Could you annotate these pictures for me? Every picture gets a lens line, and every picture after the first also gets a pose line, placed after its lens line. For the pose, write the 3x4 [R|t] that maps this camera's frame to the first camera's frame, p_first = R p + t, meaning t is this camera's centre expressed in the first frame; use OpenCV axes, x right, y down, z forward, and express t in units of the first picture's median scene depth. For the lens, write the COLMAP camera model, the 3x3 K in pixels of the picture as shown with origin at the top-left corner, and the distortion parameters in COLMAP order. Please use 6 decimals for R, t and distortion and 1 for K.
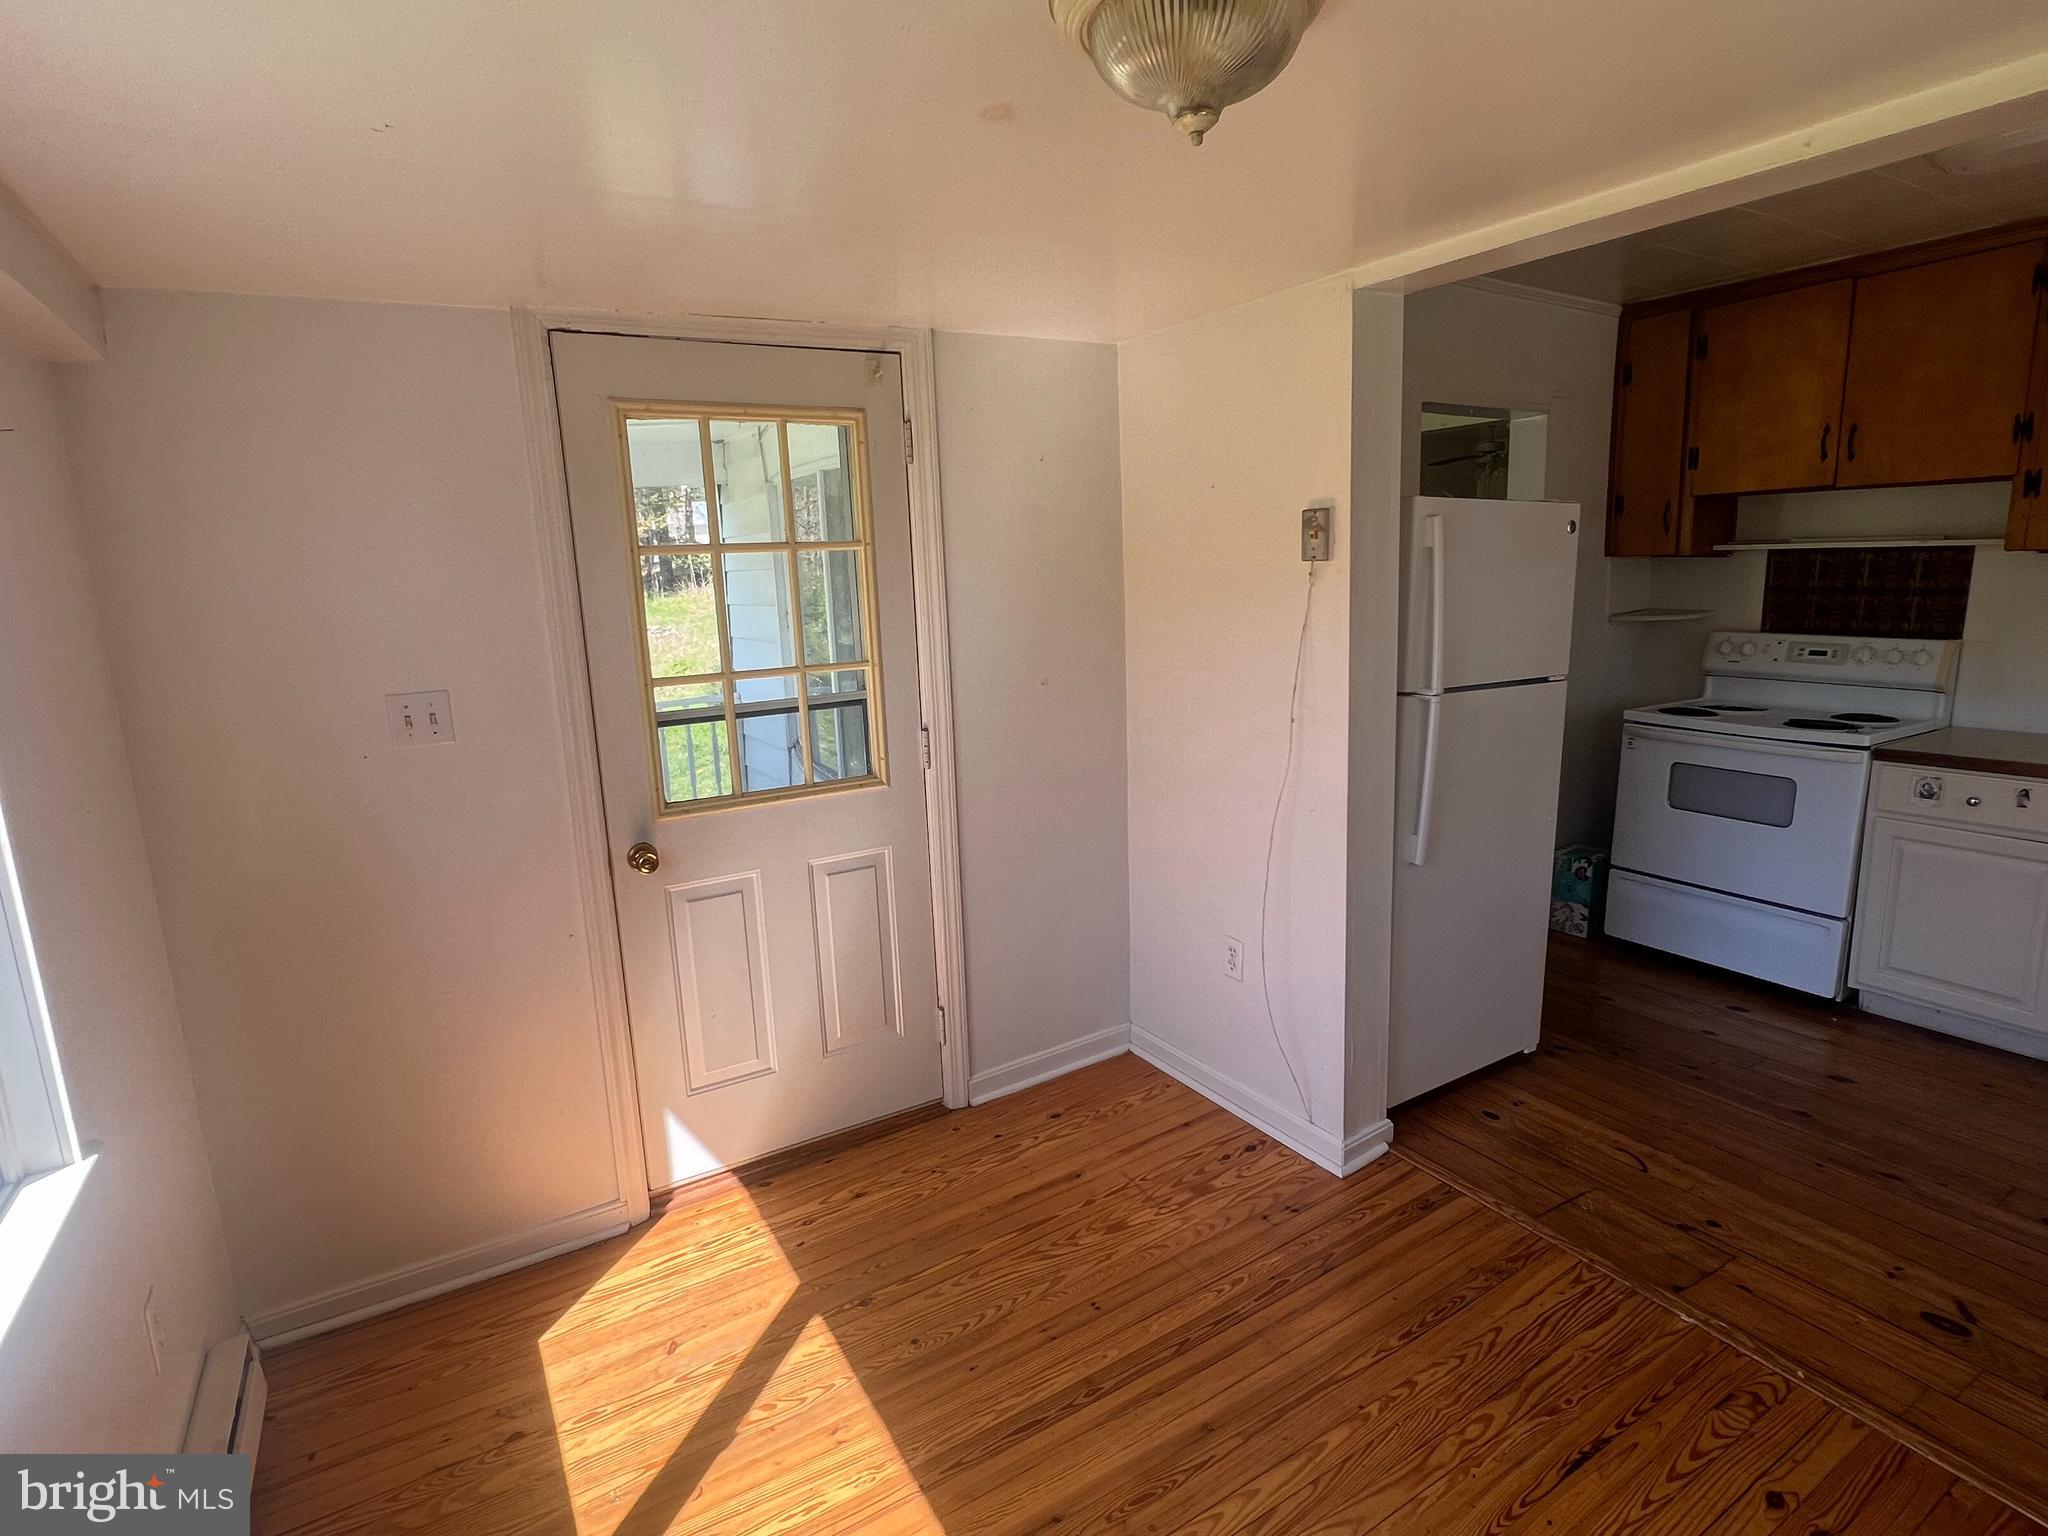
lens RADIAL K [[1026.8, 0, 1021.6], [0, 1026.8, 760.5], [0, 0, 1]] dist [-0.004315, 0.000471]
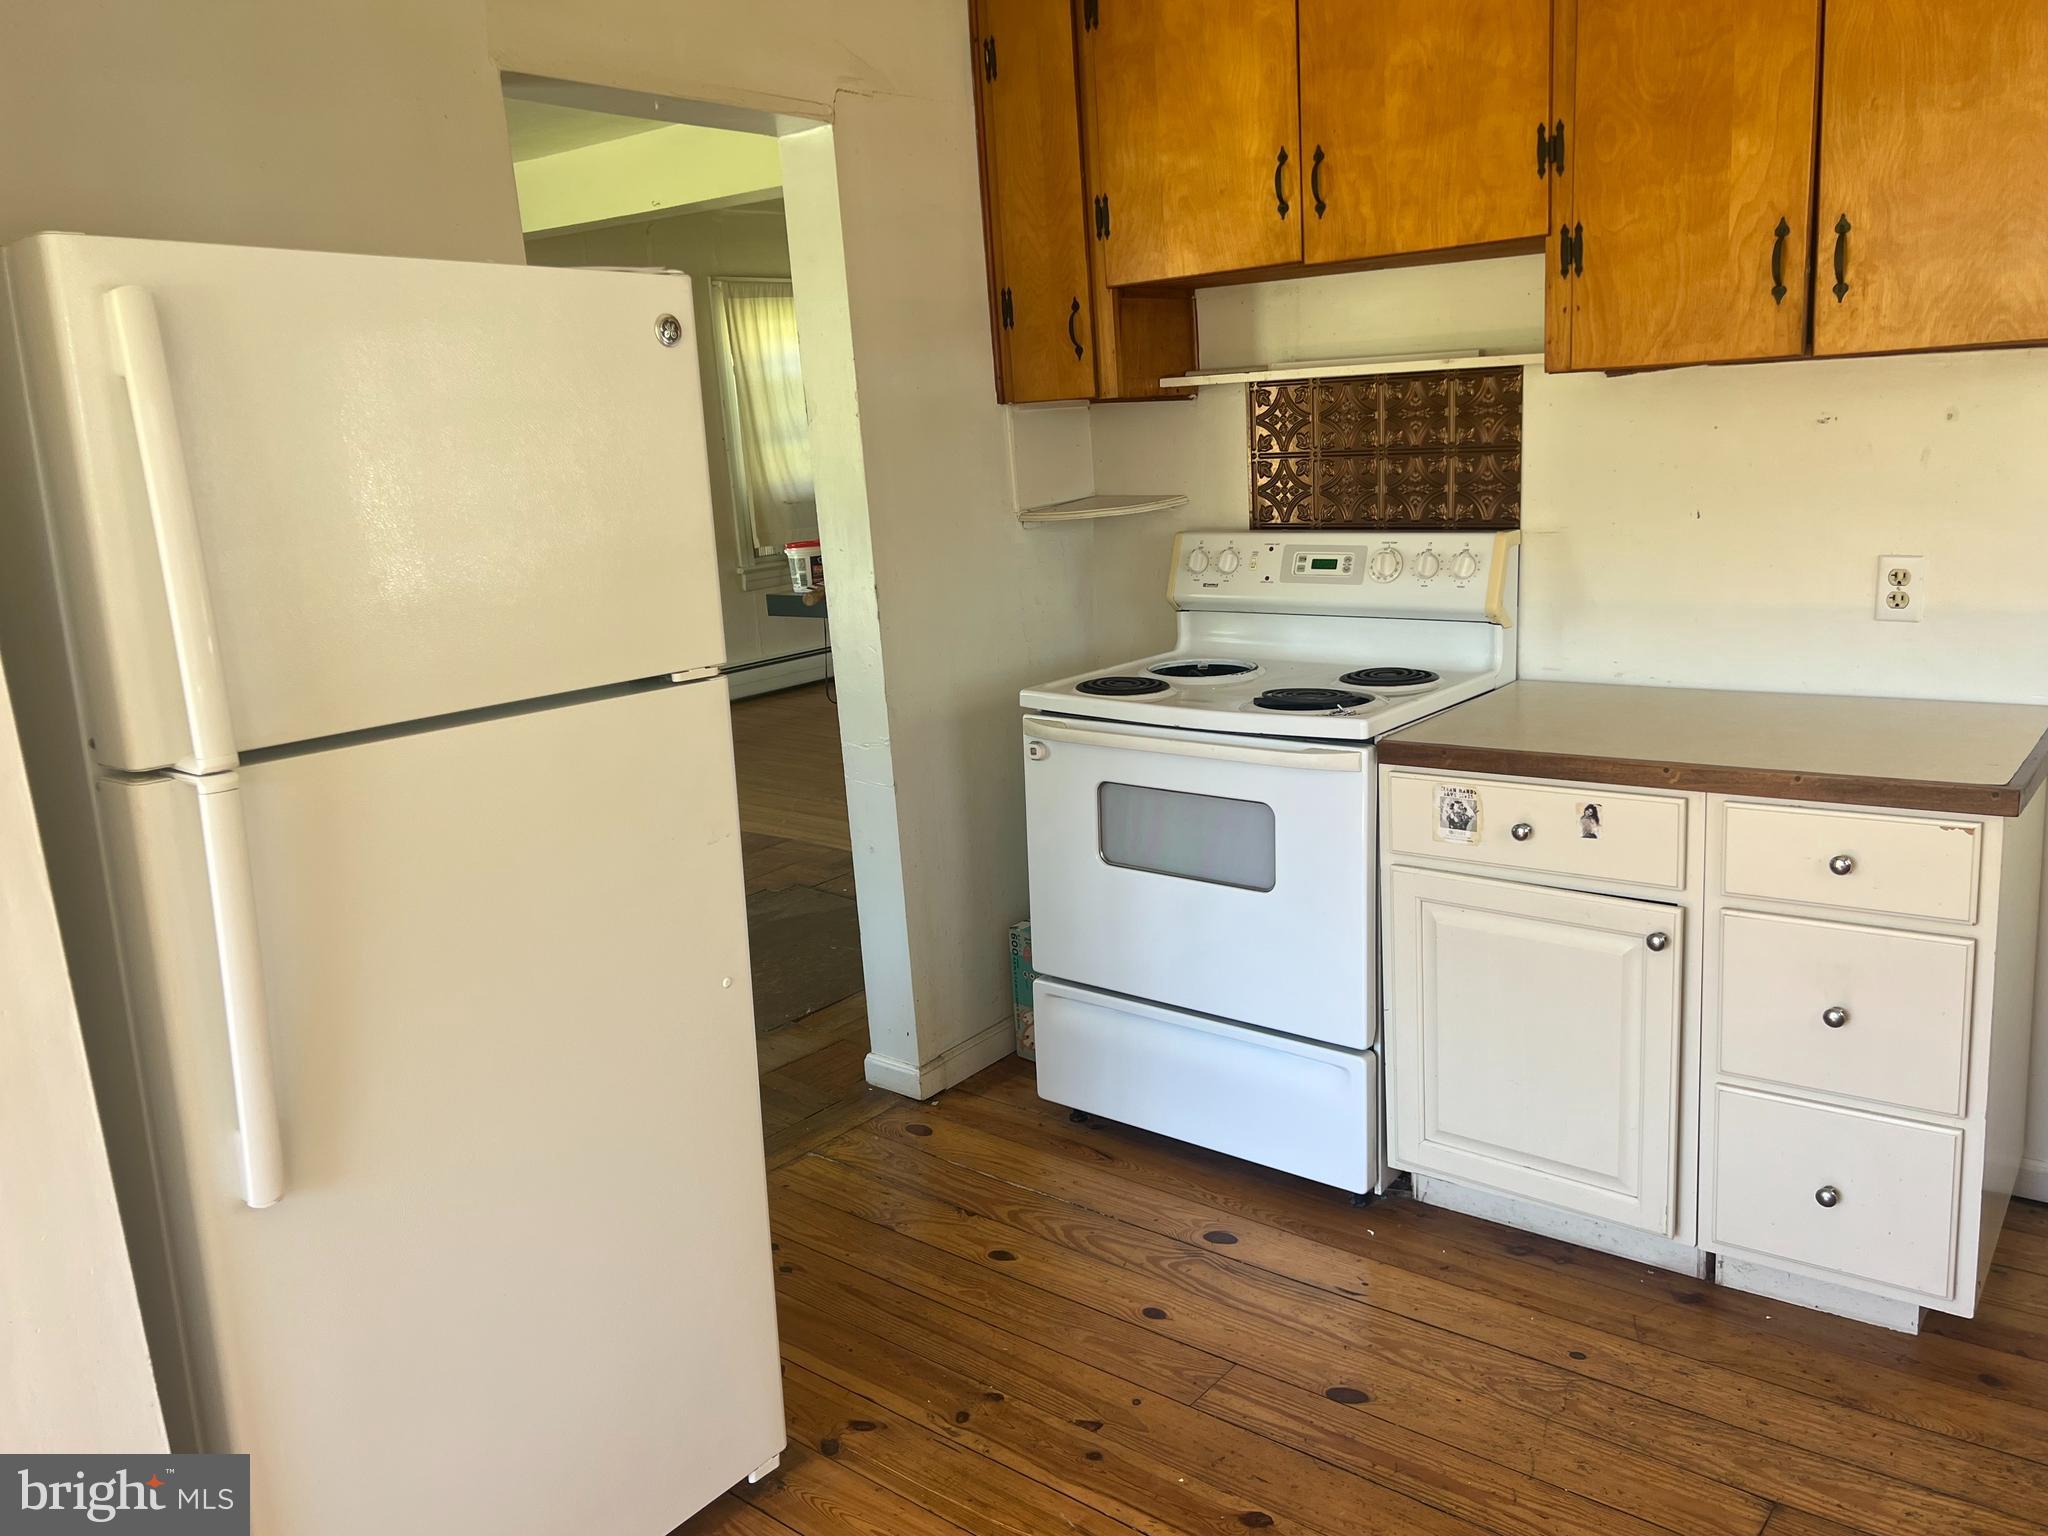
lens RADIAL K [[1576.5, 0, 1007.6], [0, 1576.5, 759.4], [0, 0, 1]] dist [0.069121, -0.066440]
pose [[0.940339, -0.094204, 0.326938, 0.340663], [0.089765, 0.995550, 0.028677, -0.041128], [-0.328184, 0.002381, 0.944611, 0.245326]]
